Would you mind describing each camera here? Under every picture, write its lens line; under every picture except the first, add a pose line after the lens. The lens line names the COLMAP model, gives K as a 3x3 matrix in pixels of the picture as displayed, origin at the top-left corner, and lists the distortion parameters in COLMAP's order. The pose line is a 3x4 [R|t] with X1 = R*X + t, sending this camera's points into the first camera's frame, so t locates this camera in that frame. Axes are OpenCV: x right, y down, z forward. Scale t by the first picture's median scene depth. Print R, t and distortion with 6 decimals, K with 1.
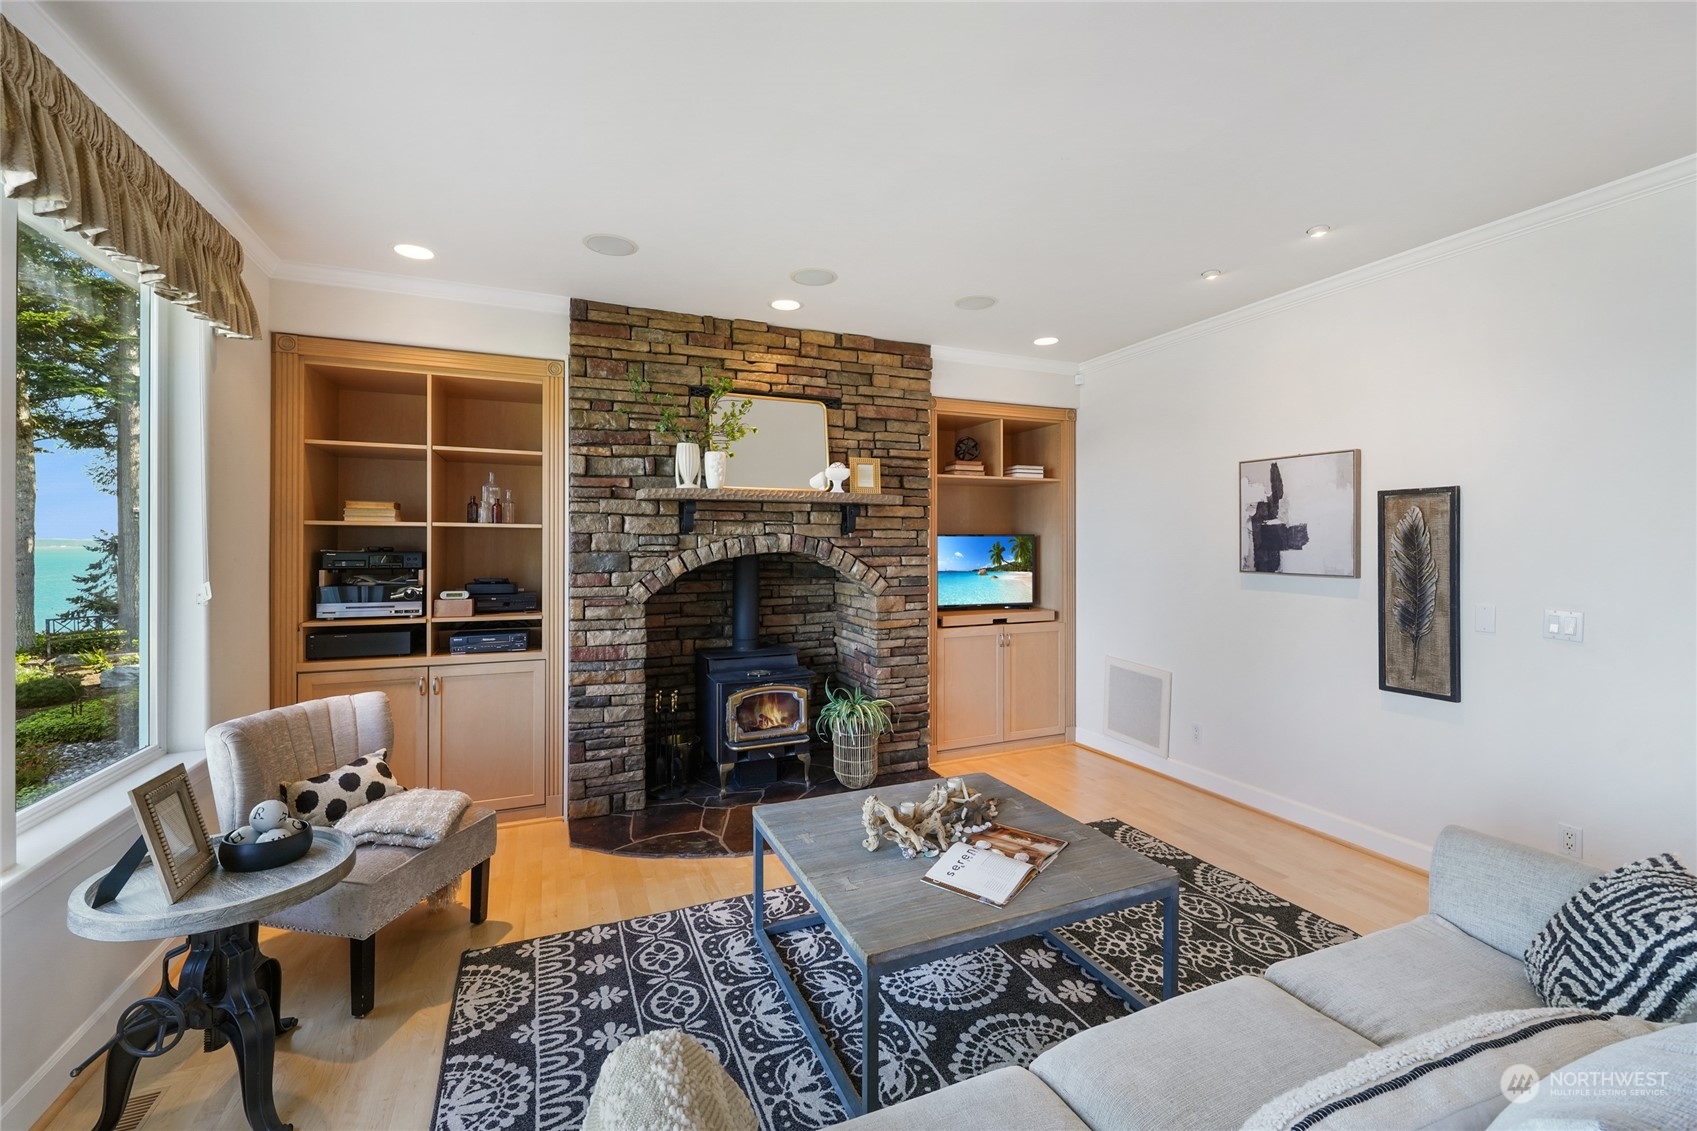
lens RADIAL K [[704.6, 0, 862.5], [0, 704.6, 539.6], [0, 0, 1]] dist [-0.005296, -0.000897]
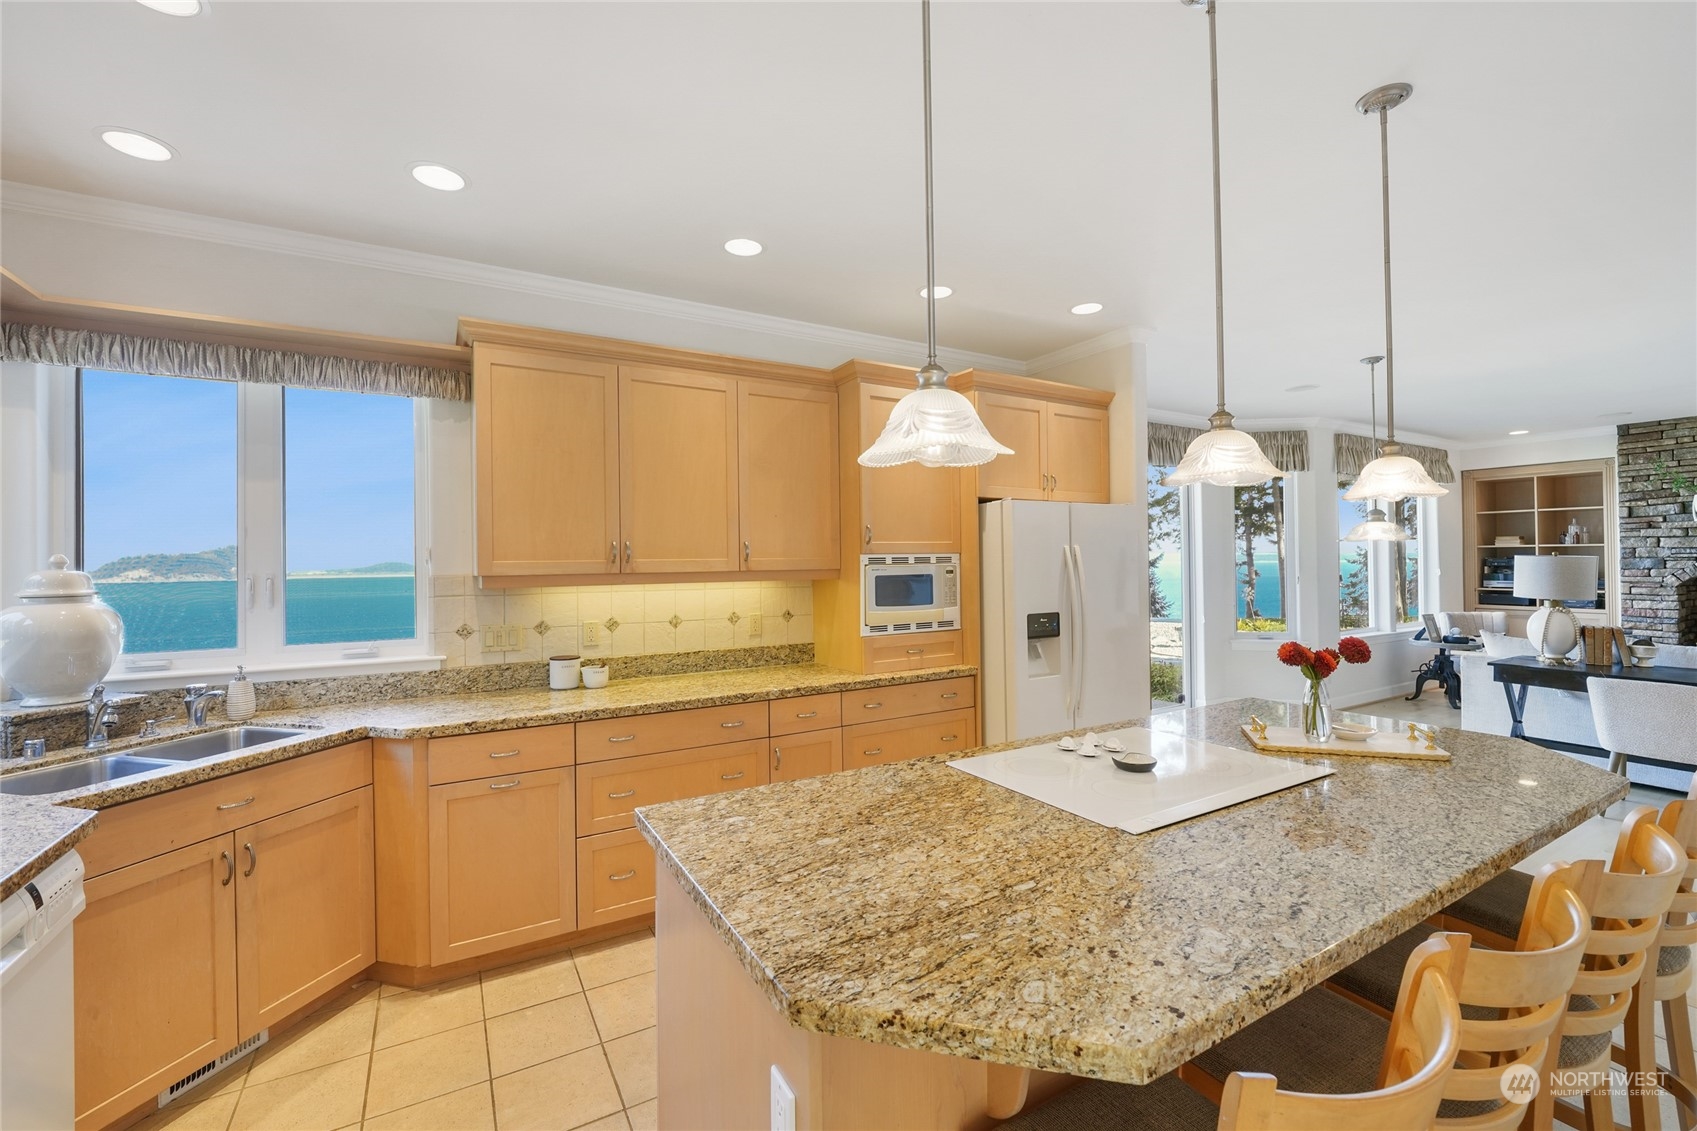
lens RADIAL K [[704.6, 0, 843.5], [0, 704.6, 557.9], [0, 0, 1]] dist [-0.005296, -0.000897]
pose [[0.114471, -0.008551, -0.993390, 1.131398], [0.016296, 0.999845, -0.006729, -0.004005], [0.993293, -0.015418, 0.114592, -1.207382]]
